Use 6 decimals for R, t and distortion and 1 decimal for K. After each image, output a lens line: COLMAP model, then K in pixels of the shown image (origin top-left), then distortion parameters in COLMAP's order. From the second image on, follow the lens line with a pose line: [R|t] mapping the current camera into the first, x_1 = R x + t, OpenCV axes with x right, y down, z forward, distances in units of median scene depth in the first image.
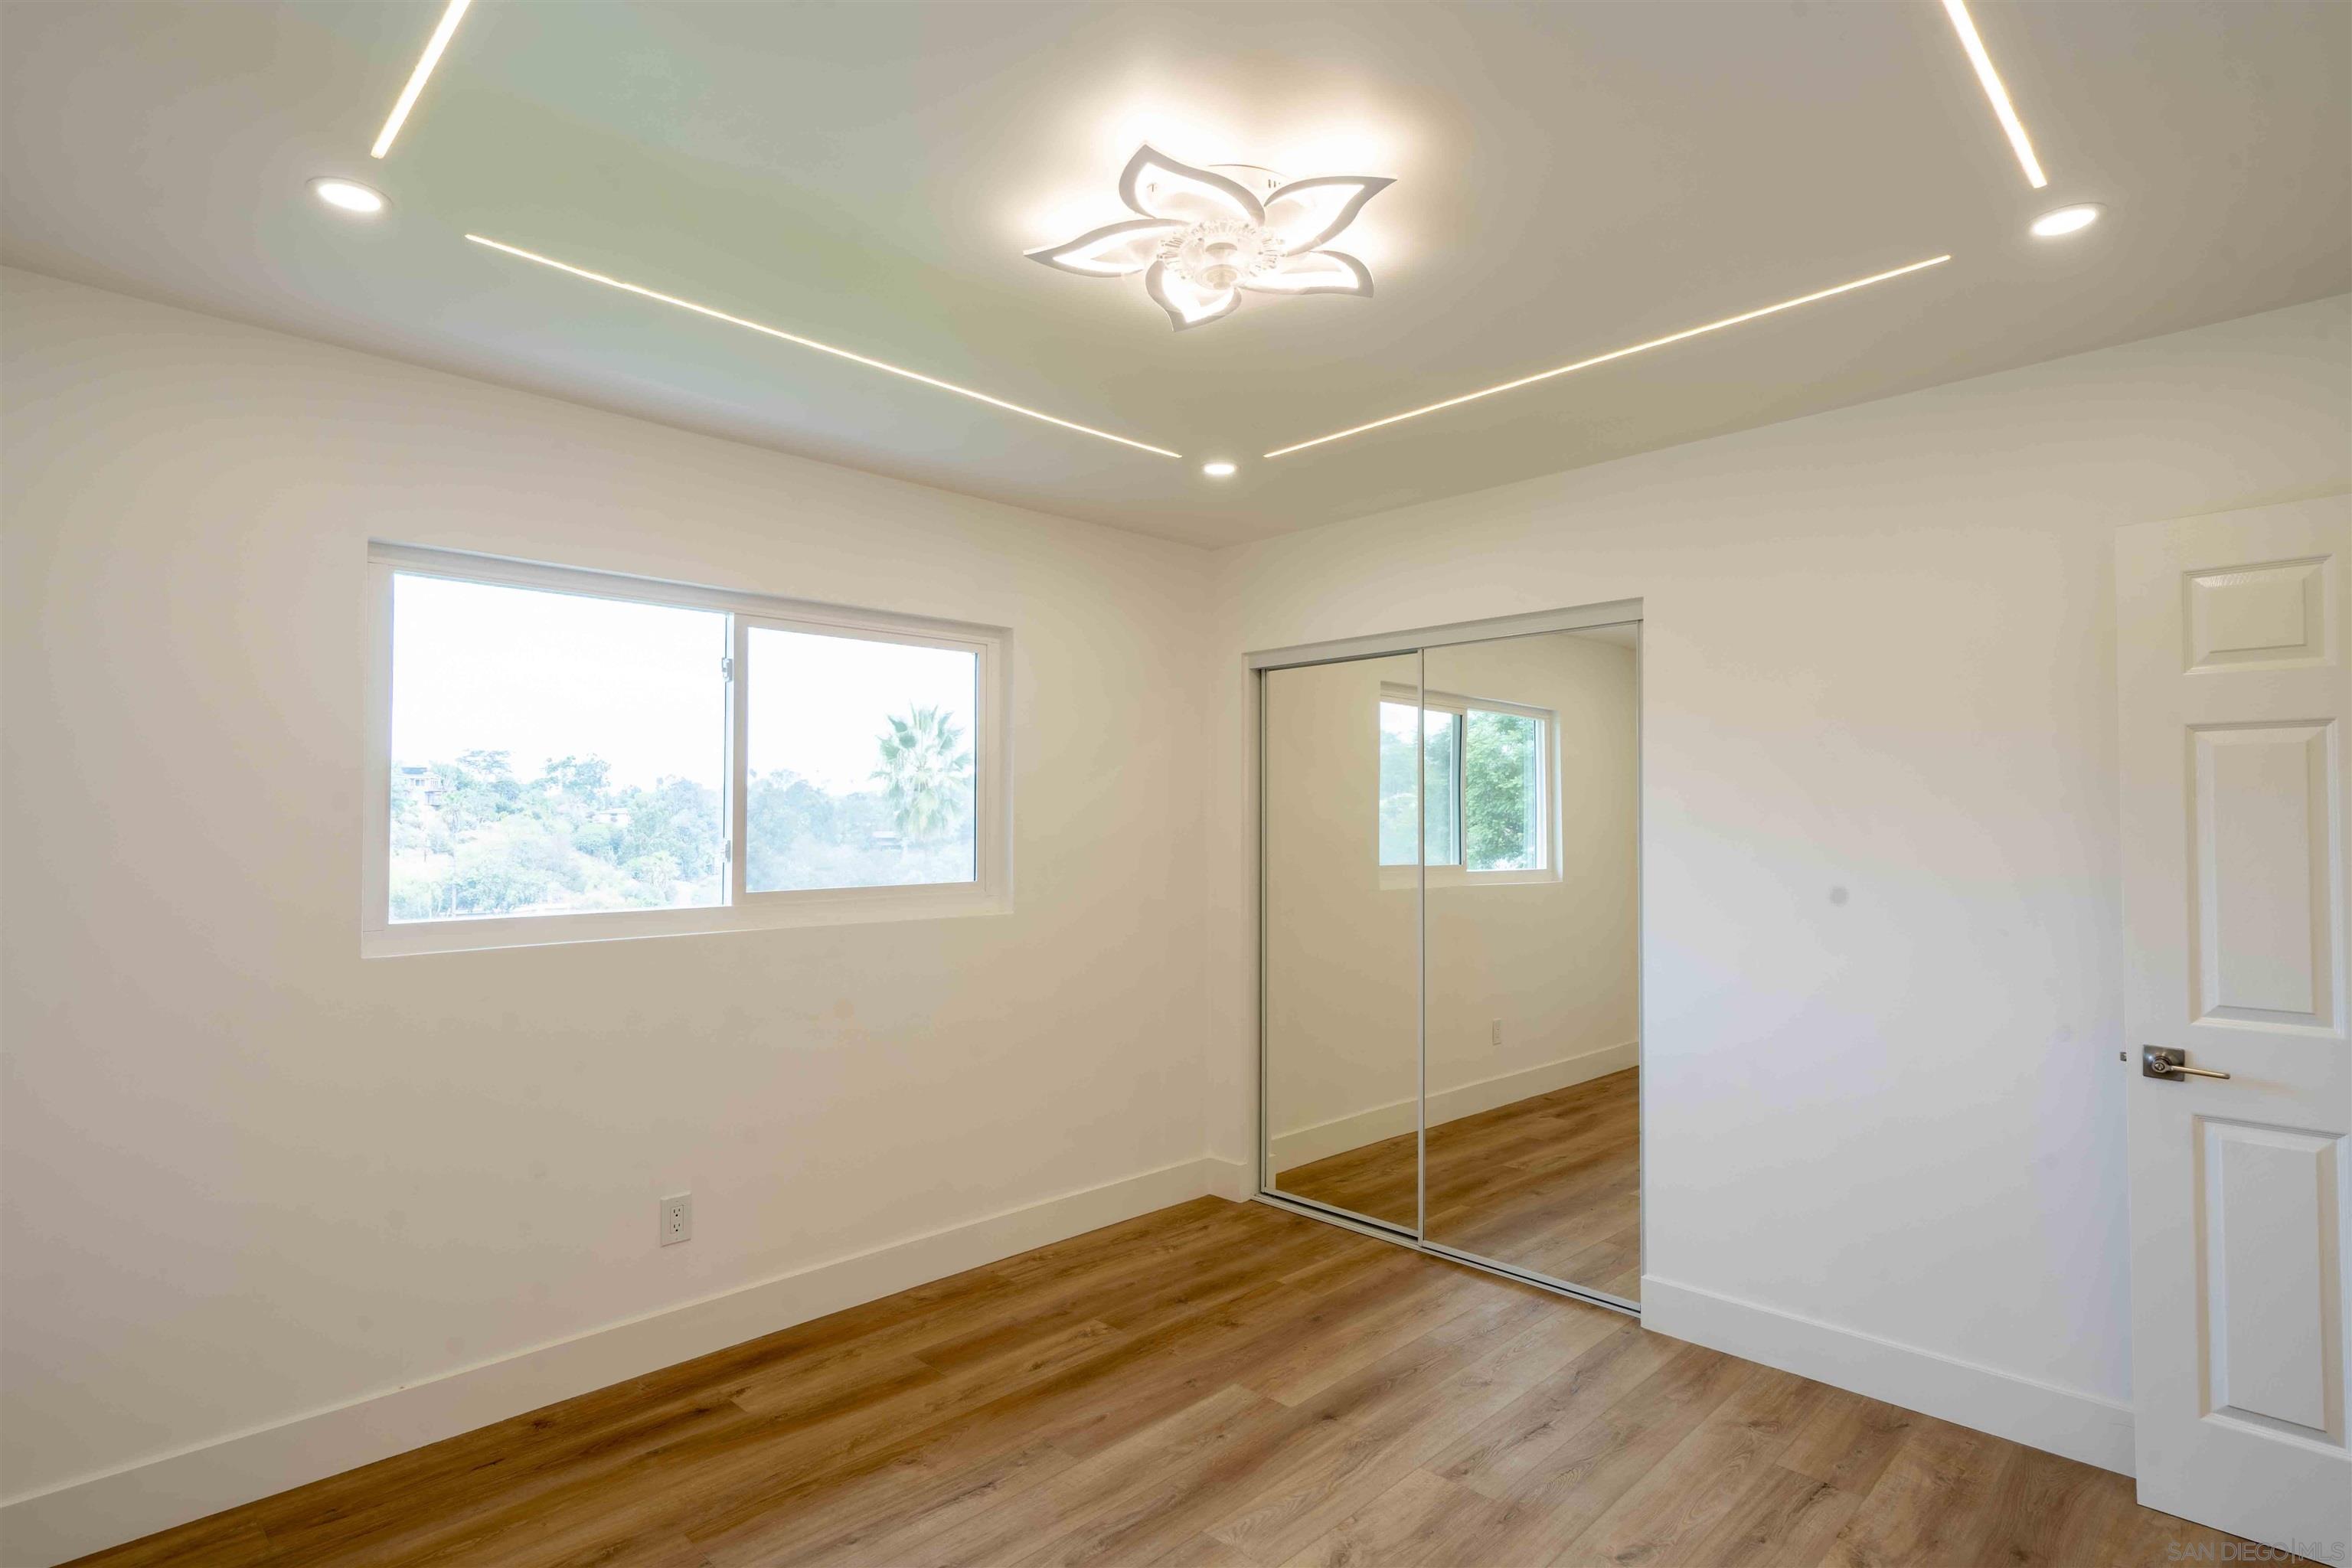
lens RADIAL K [[1160.2, 0, 1204.5], [0, 1160.2, 782.4], [0, 0, 1]] dist [0.004350, 0.000313]
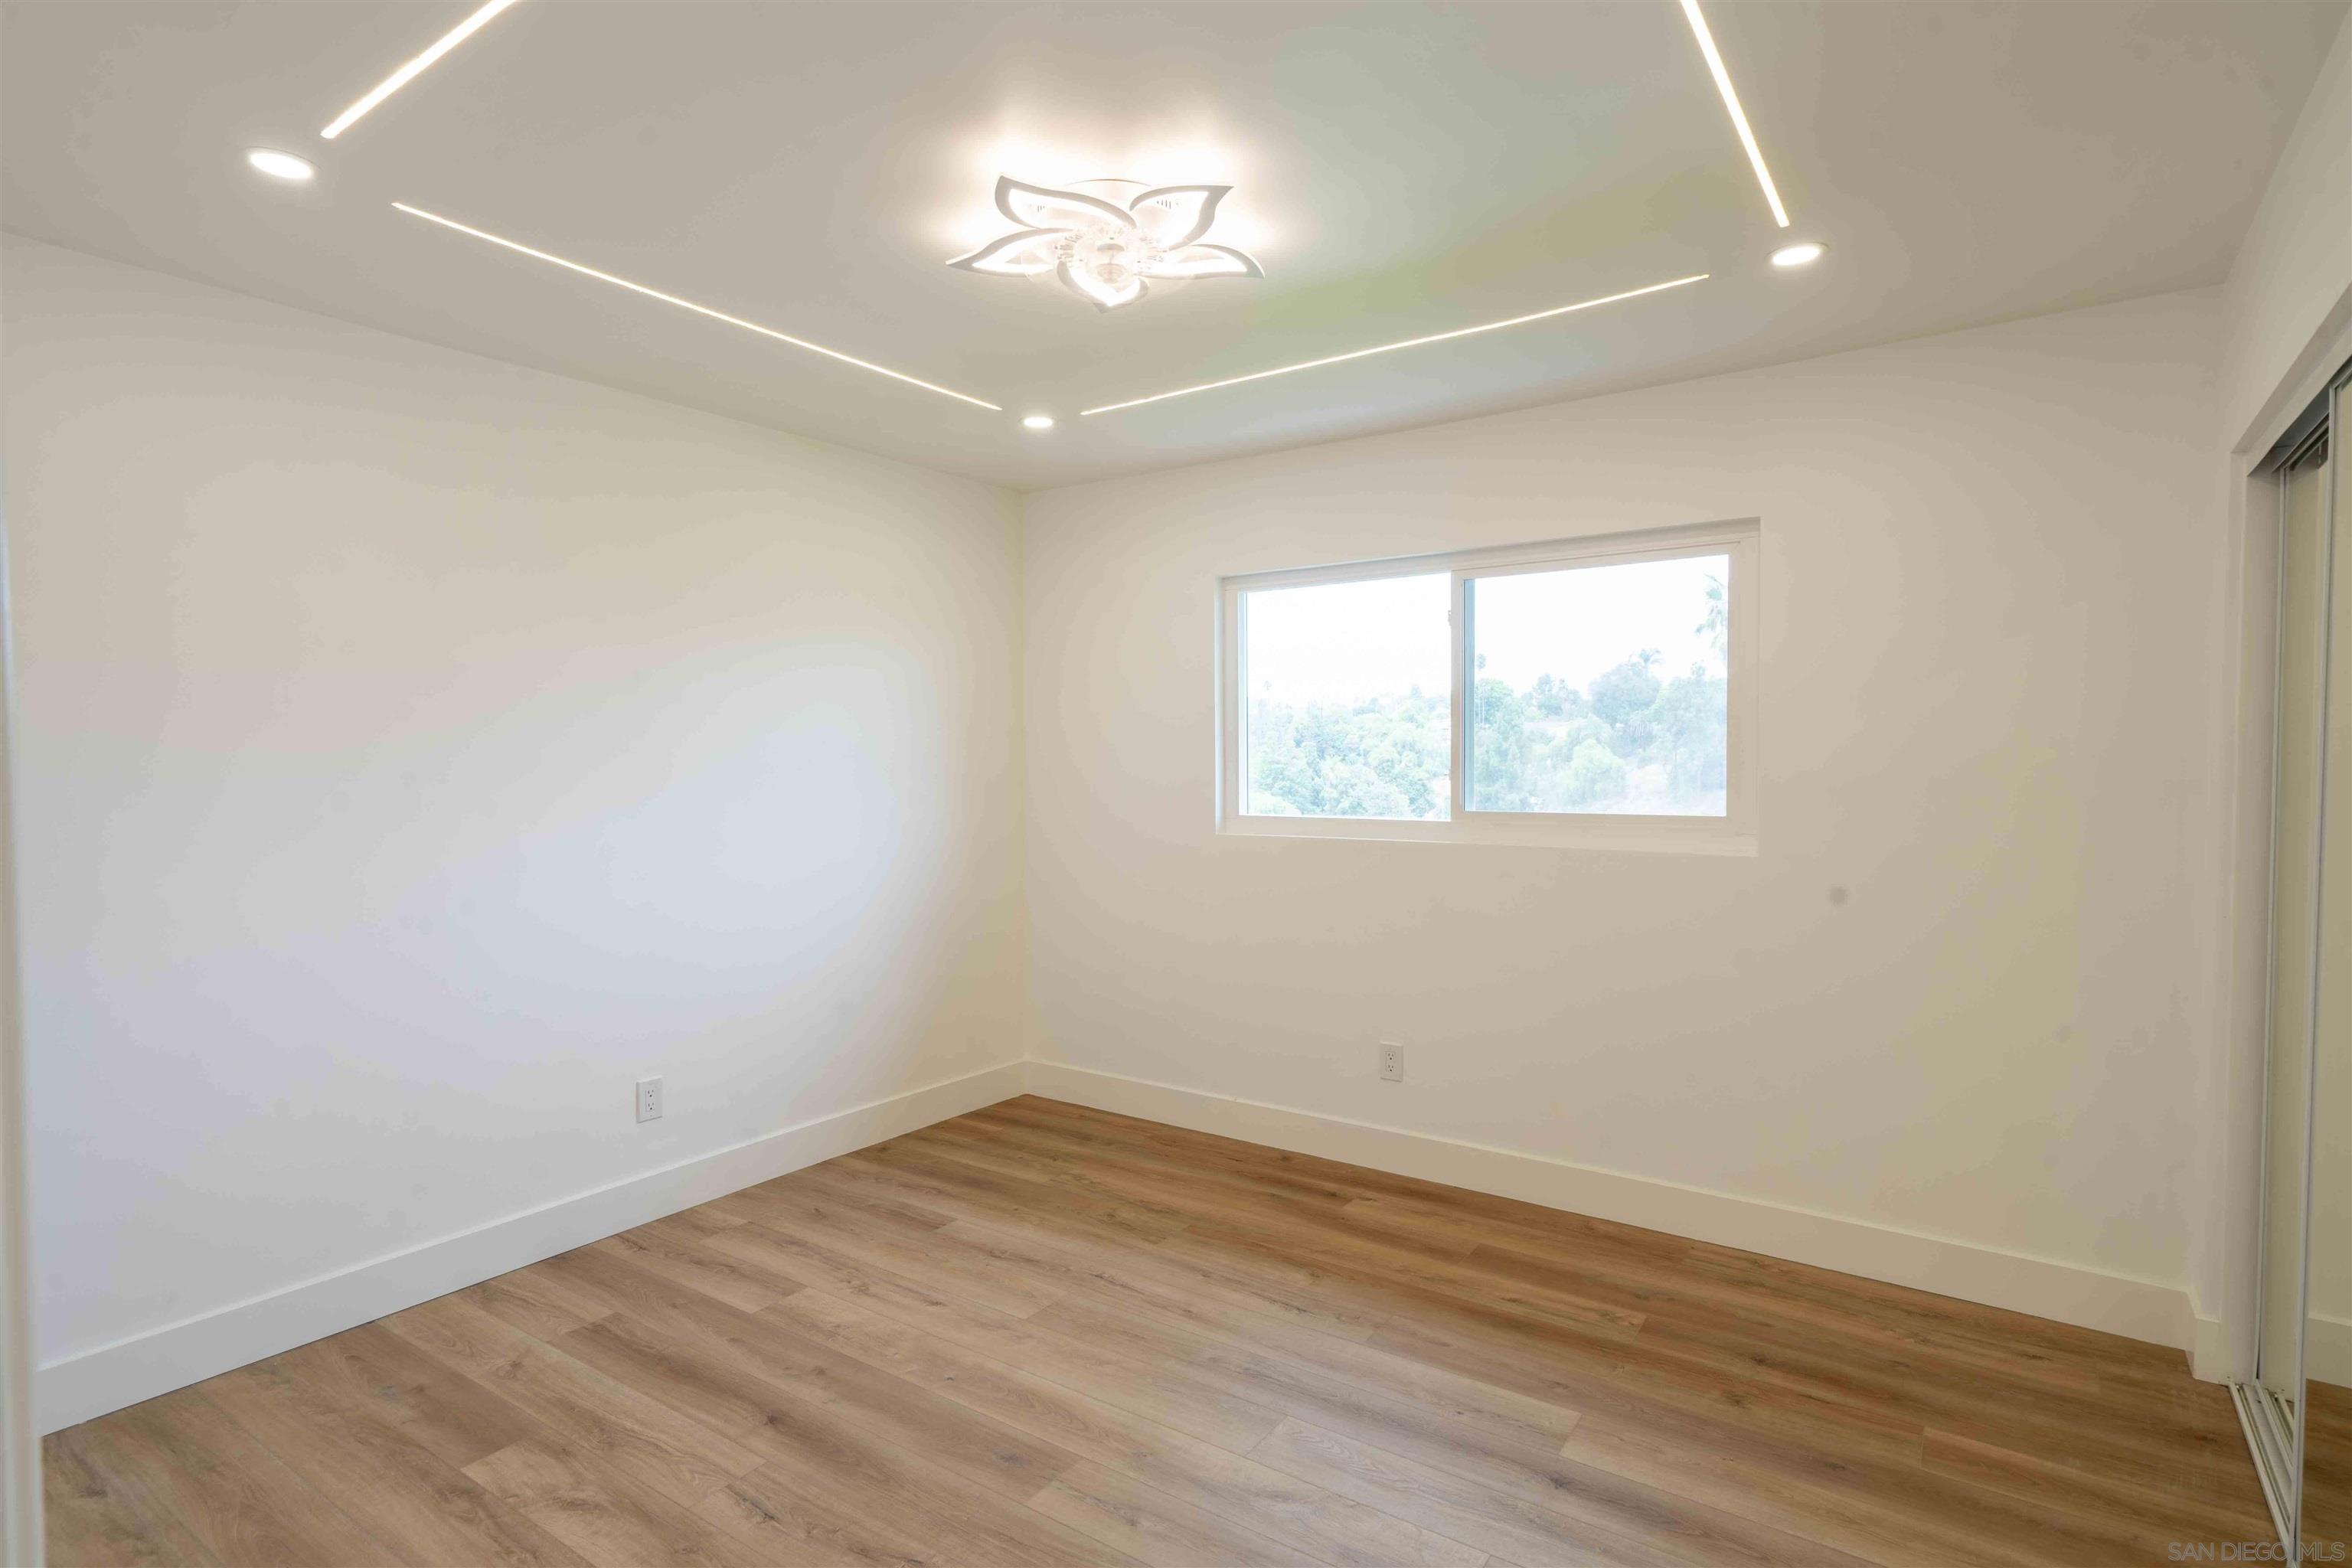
lens RADIAL K [[1182.2, 0, 1161.6], [0, 1182.2, 781.2], [0, 0, 1]] dist [0.006471, 0.000138]
pose [[0.165624, 0.021181, -0.985961, 0.728868], [0.039116, 0.998842, 0.028028, 0.020235], [0.985413, -0.043209, 0.164604, 0.515681]]
